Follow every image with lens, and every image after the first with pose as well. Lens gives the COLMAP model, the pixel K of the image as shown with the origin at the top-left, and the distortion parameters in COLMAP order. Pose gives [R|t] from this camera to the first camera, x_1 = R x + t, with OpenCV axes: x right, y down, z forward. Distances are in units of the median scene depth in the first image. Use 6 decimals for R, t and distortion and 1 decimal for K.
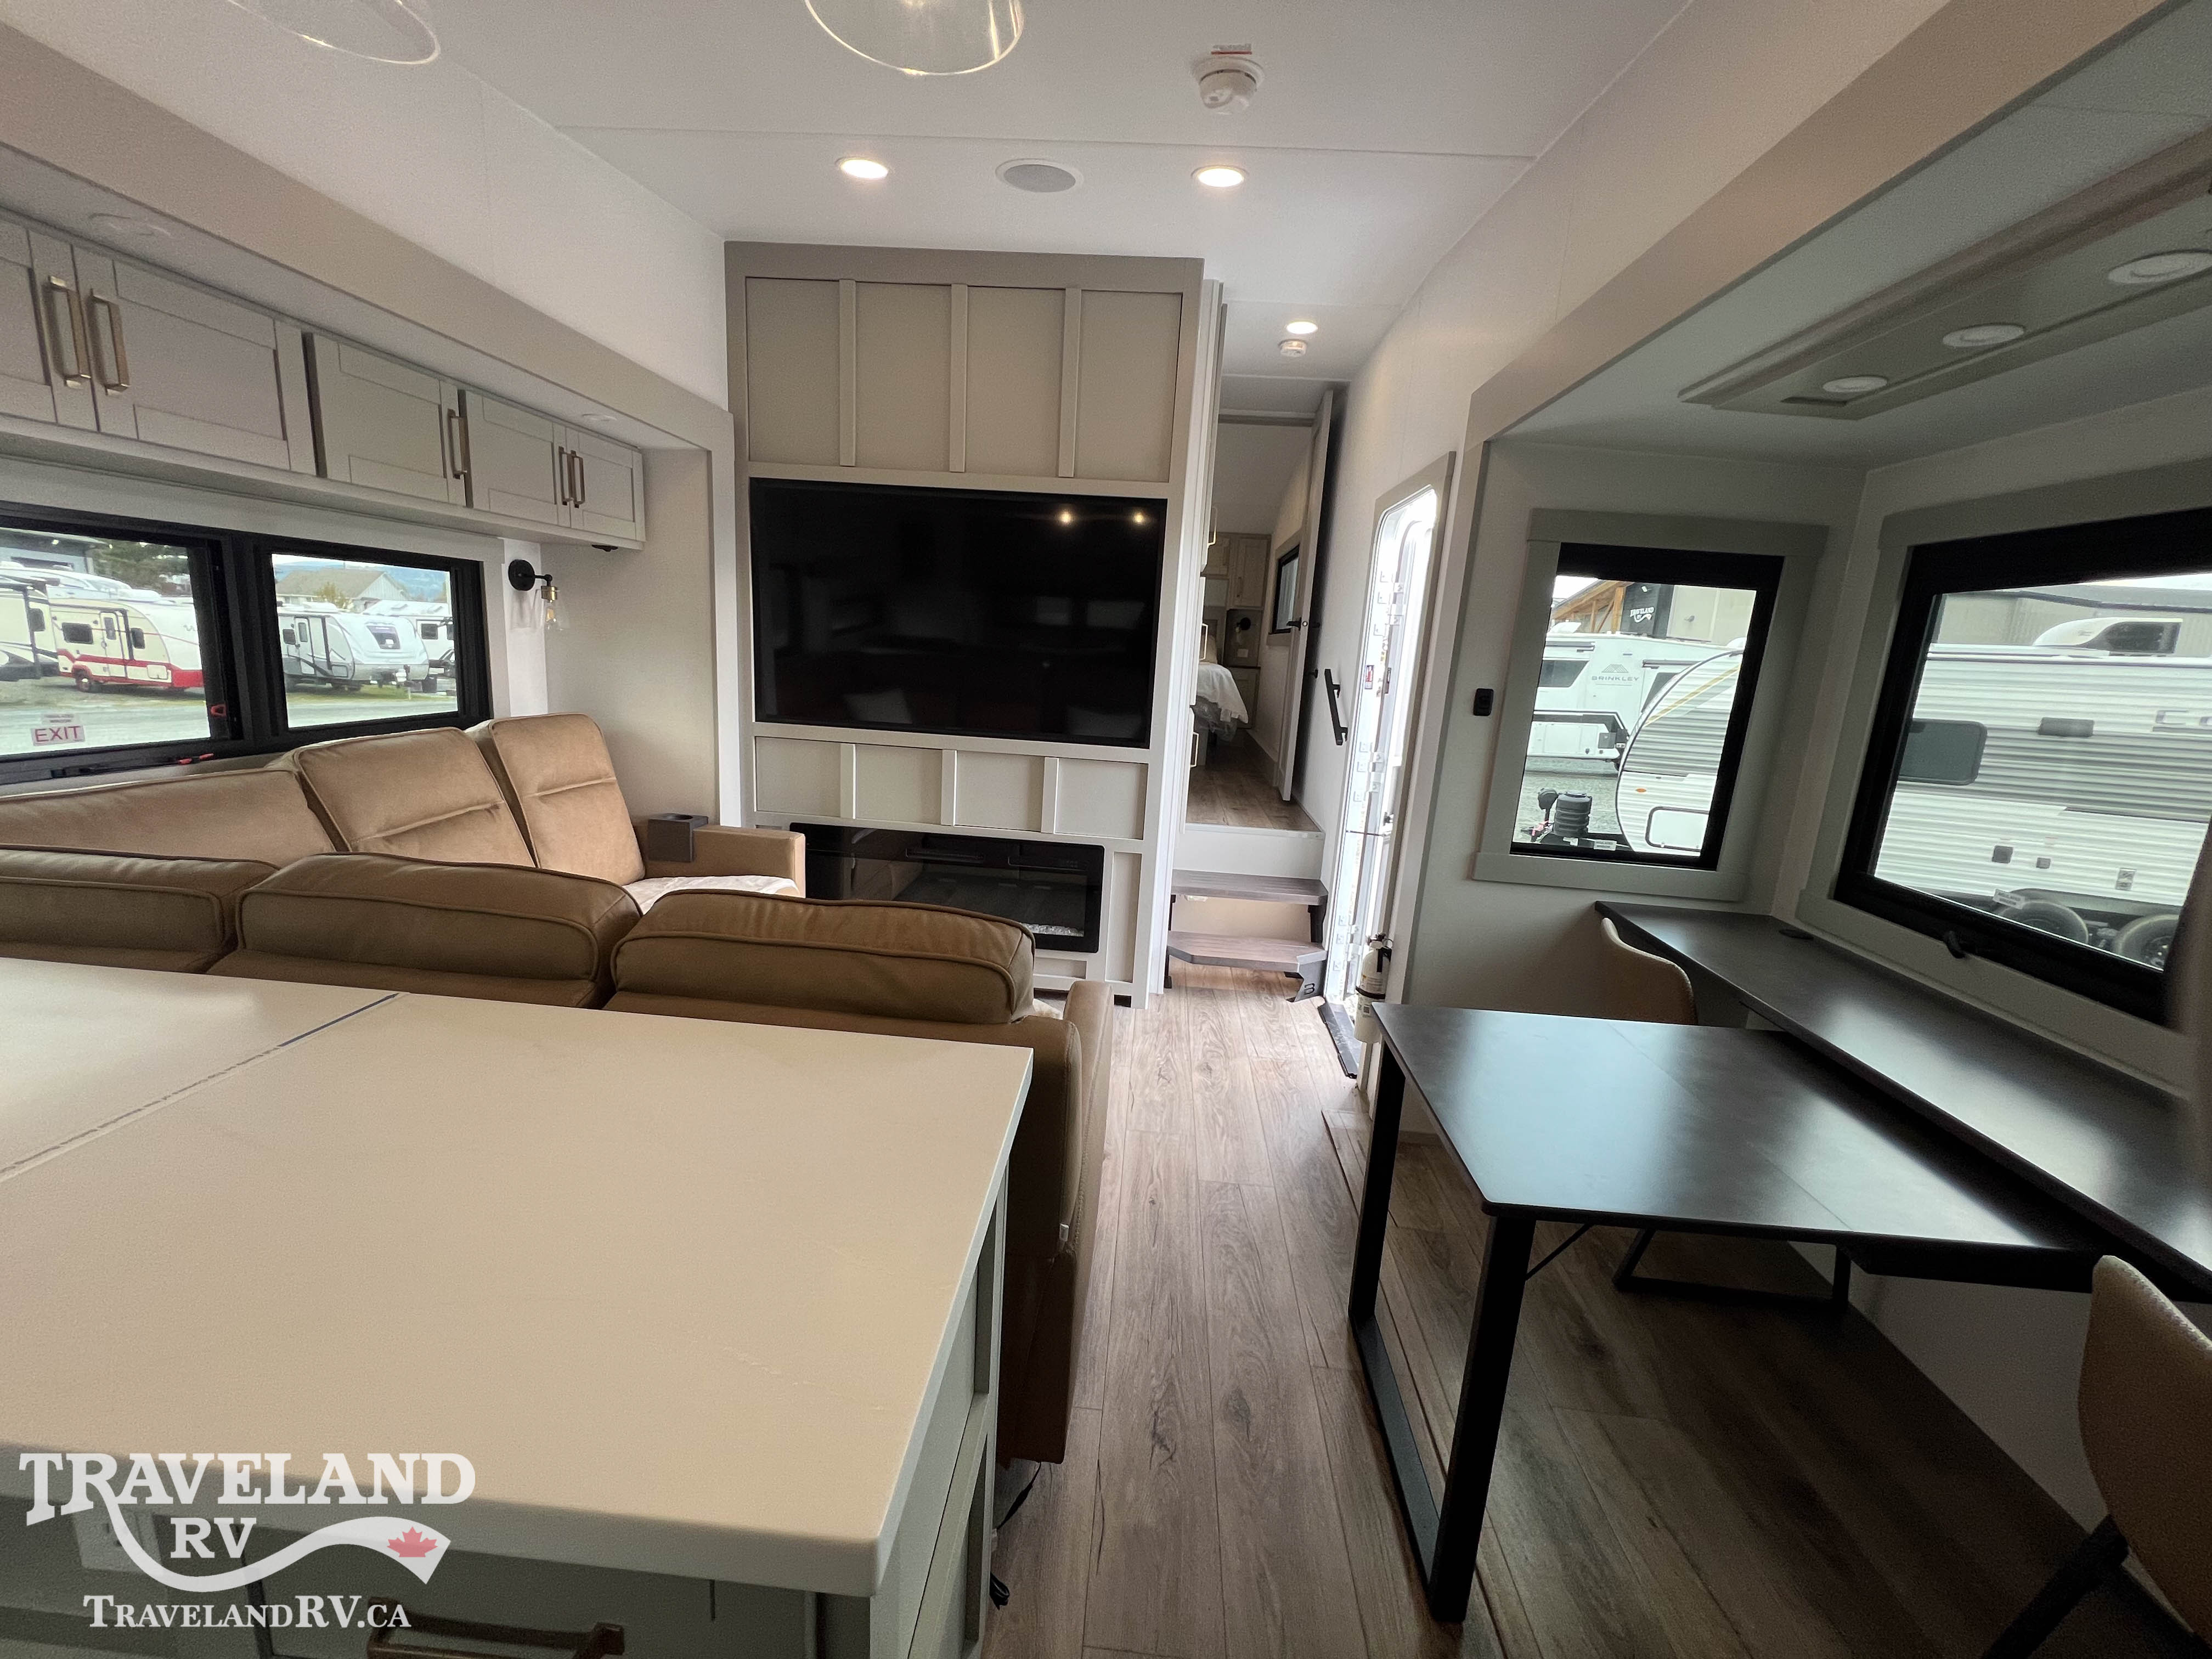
lens RADIAL K [[886.7, 0, 1106.0], [0, 886.7, 829.5], [0, 0, 1]] dist [0.001021, 0.000181]
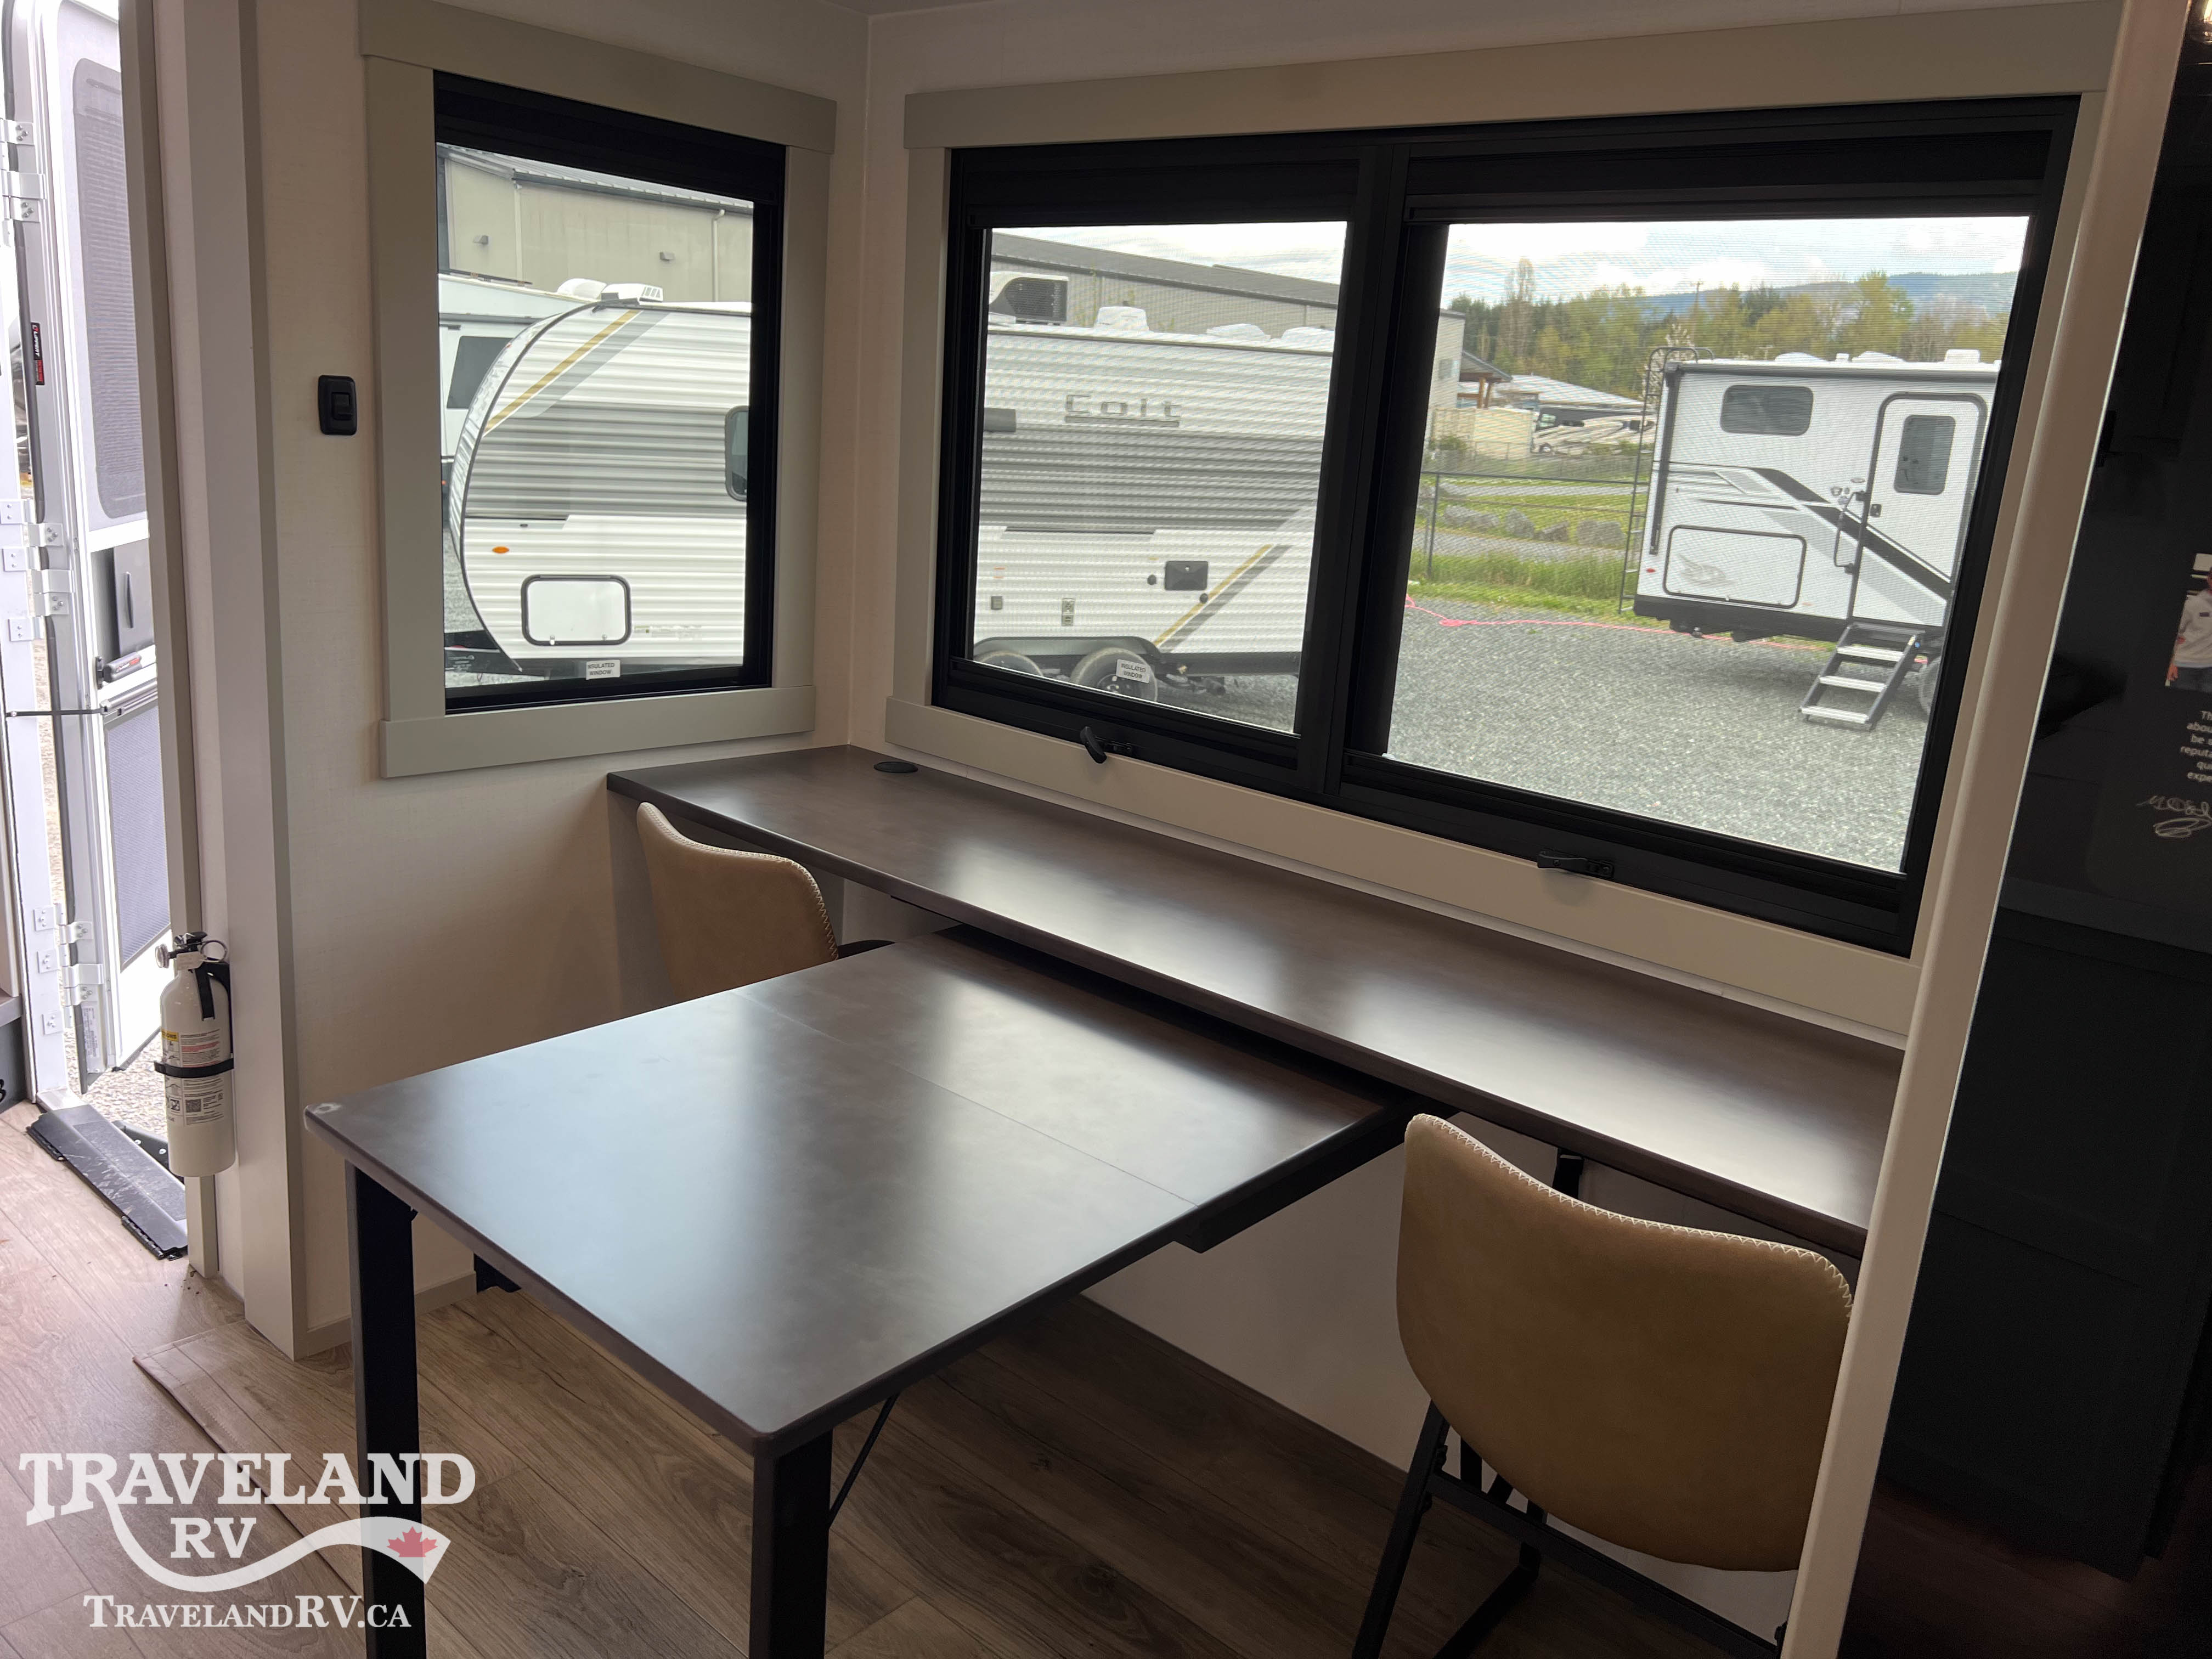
lens RADIAL K [[1661.8, 0, 1110.7], [0, 1661.8, 815.7], [0, 0, 1]] dist [0.049151, -0.057618]
pose [[0.610494, -0.207700, 0.764302, -0.042290], [0.125616, 0.978180, 0.165485, -0.023352], [-0.781996, -0.005019, 0.623263, 0.109808]]
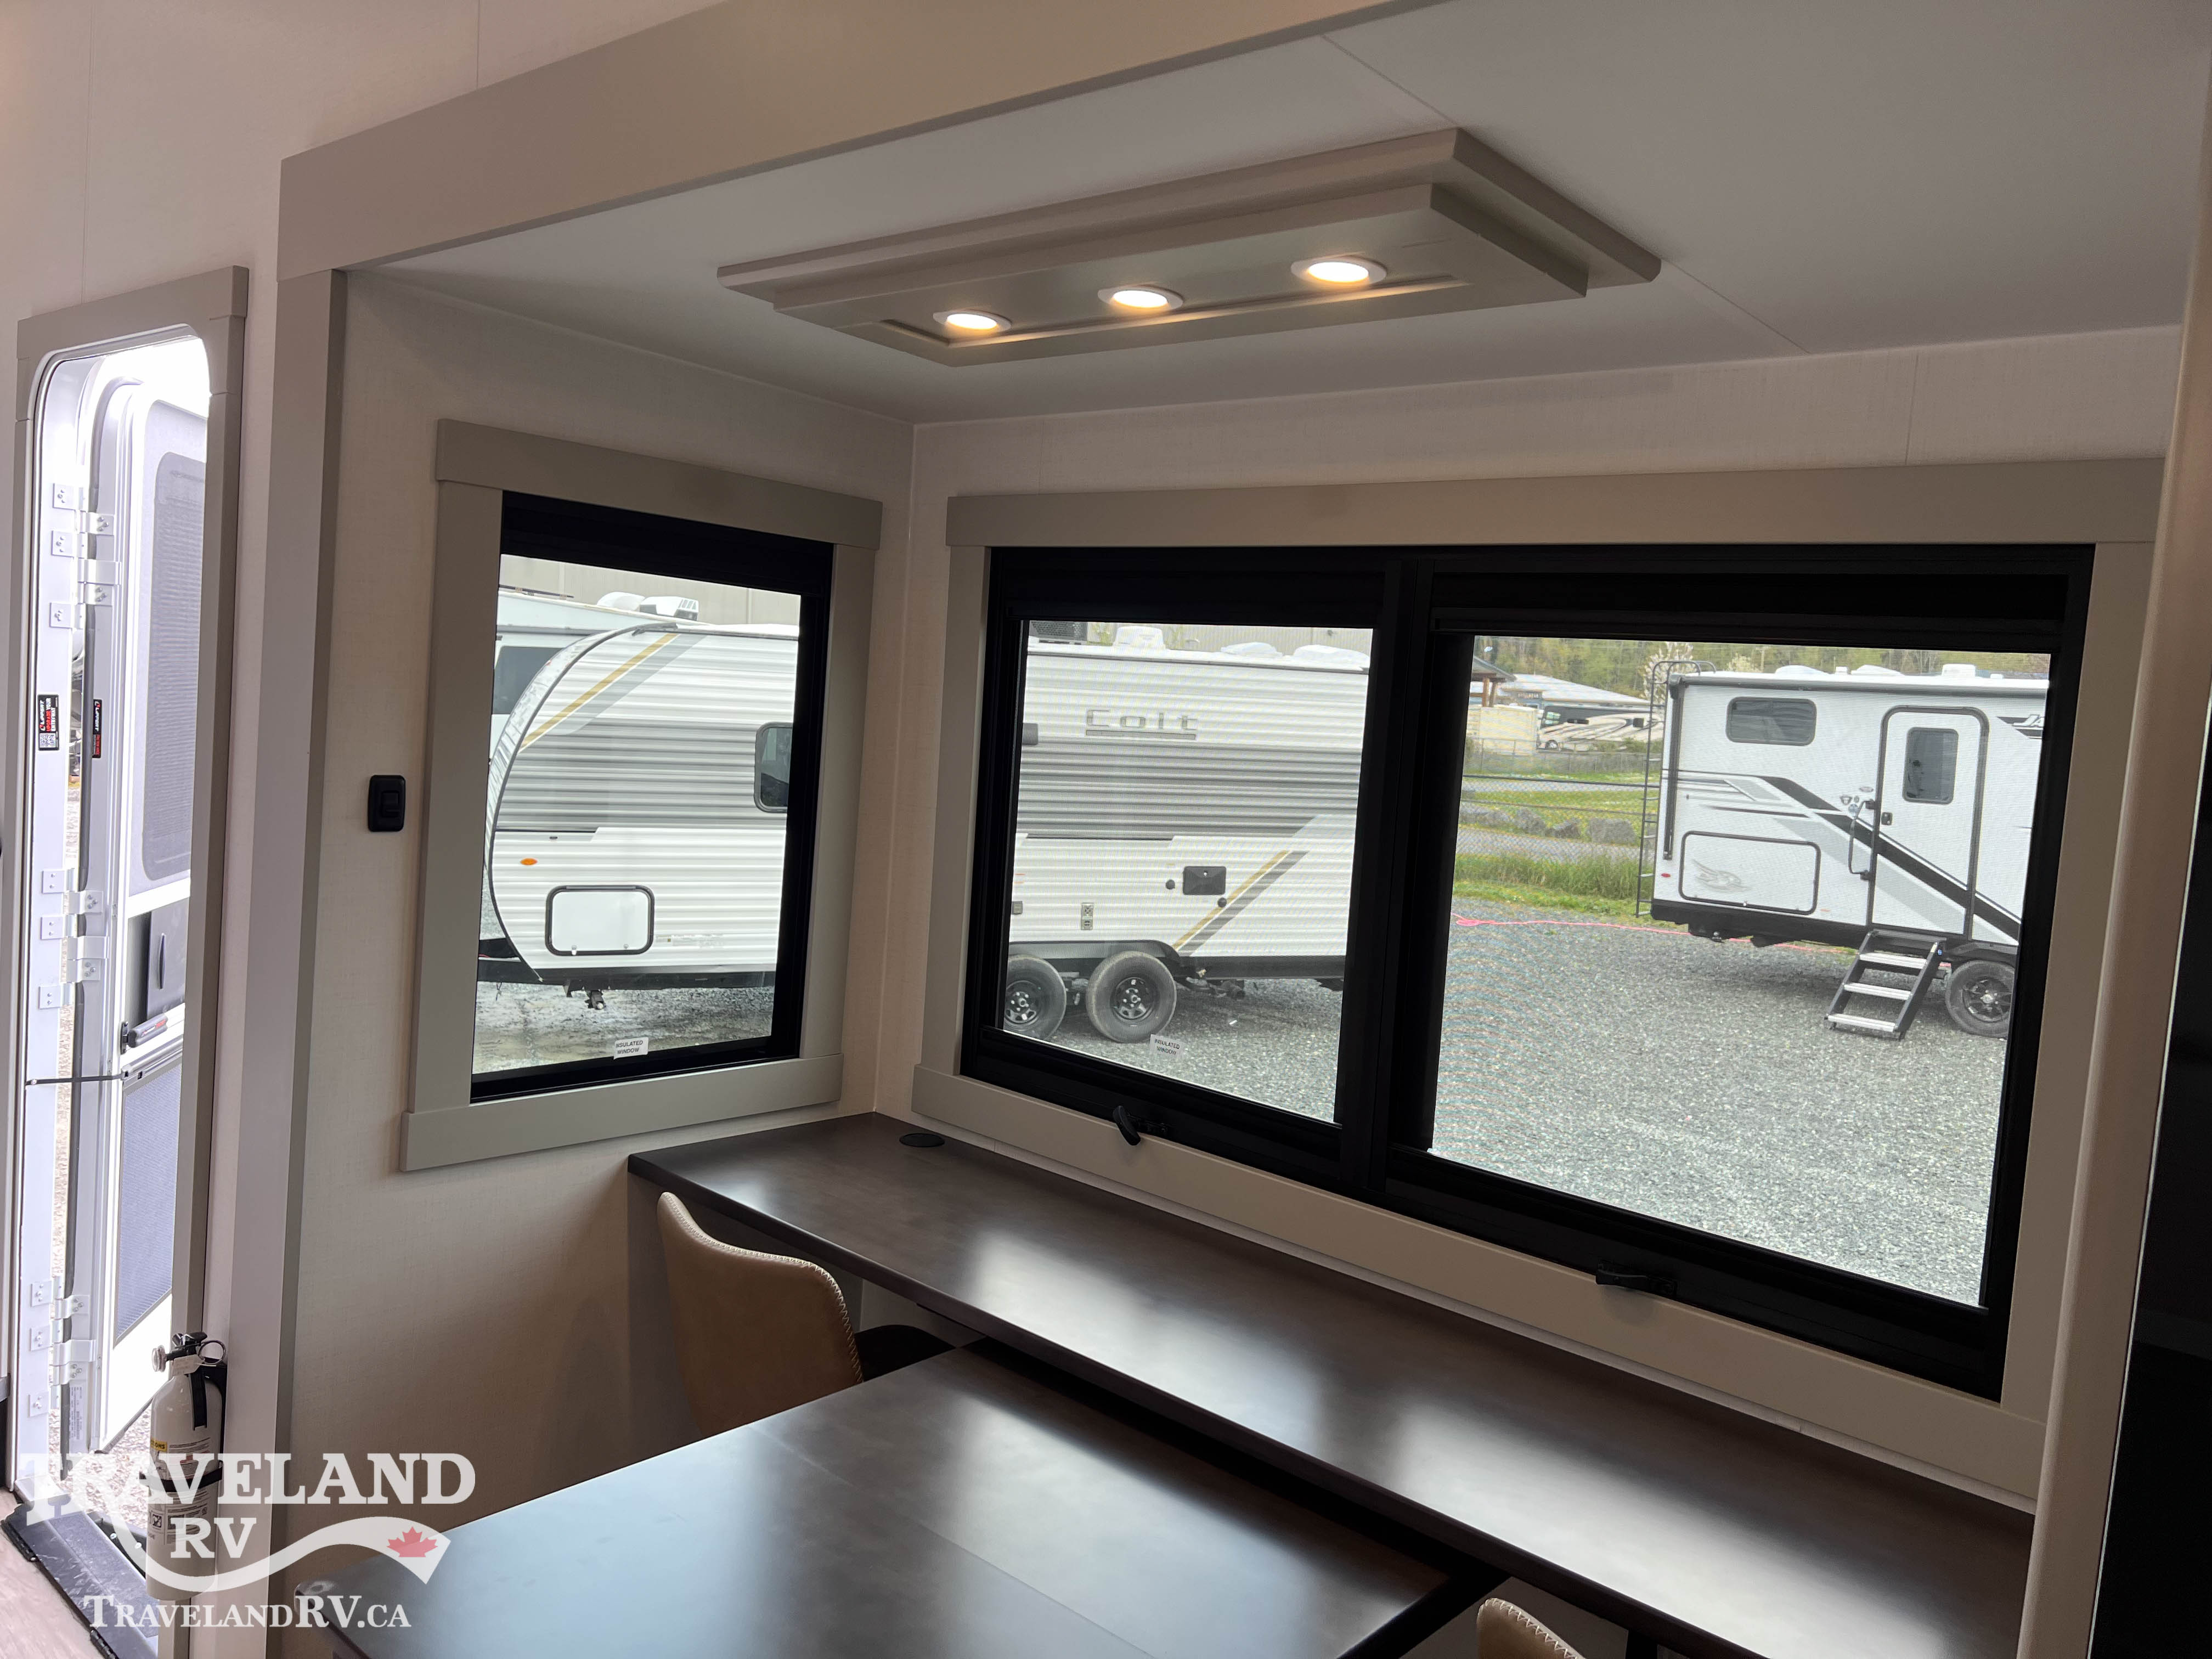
lens RADIAL K [[1661.8, 0, 1110.7], [0, 1661.8, 815.7], [0, 0, 1]] dist [0.049151, -0.057618]
pose [[0.618052, -0.072040, 0.782829, -0.034993], [0.125279, 0.992092, -0.007612, -0.071471], [-0.776090, 0.102777, 0.622190, 0.120148]]
